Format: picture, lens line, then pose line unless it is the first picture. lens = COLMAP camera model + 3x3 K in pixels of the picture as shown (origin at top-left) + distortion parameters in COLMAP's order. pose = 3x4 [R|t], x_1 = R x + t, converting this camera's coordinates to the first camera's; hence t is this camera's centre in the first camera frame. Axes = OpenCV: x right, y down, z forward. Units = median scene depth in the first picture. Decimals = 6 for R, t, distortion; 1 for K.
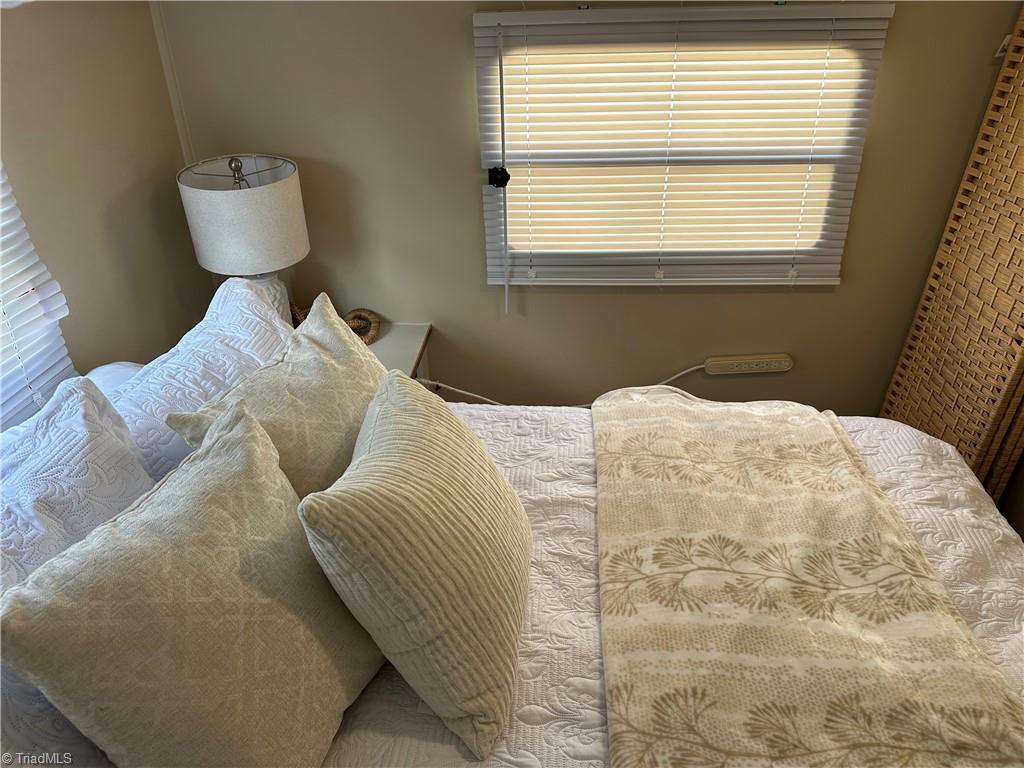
lens RADIAL K [[702.7, 0, 512.0], [0, 702.7, 384.0], [0, 0, 1]] dist [0.036452, -0.053310]
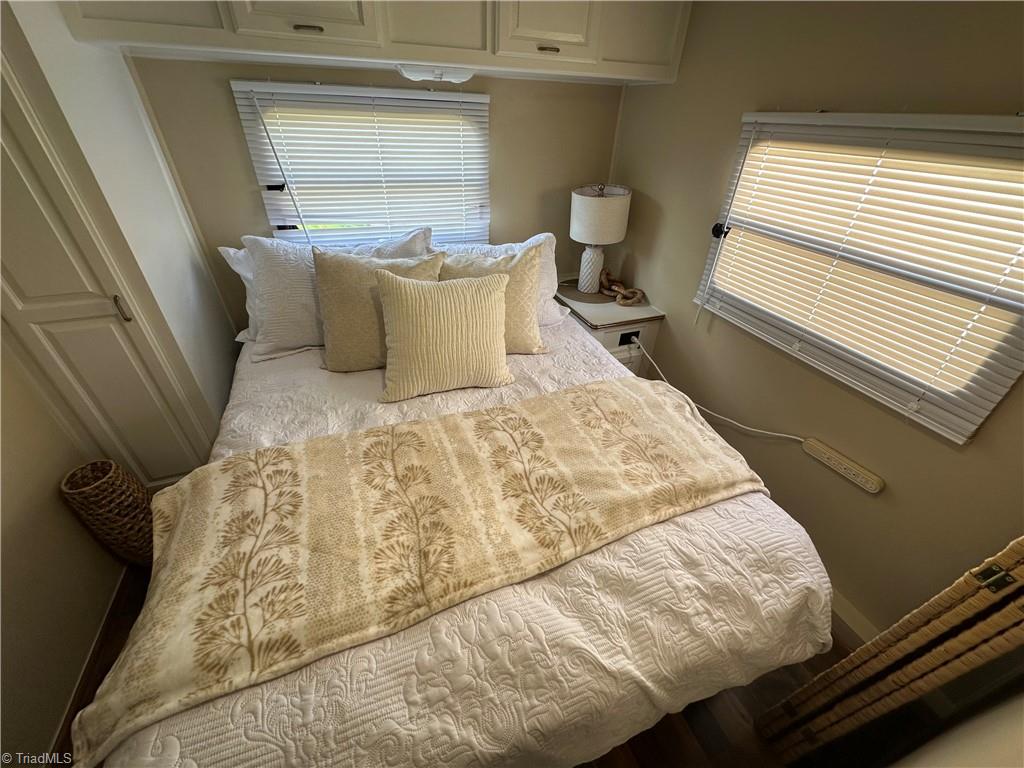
lens RADIAL K [[422.0, 0, 538.7], [0, 422.0, 387.3], [0, 0, 1]] dist [0.001398, 0.000620]
pose [[0.443016, 0.524090, -0.727370, 0.815829], [-0.485673, 0.822263, 0.296656, -0.139282], [0.753564, 0.221841, 0.618812, 0.331843]]
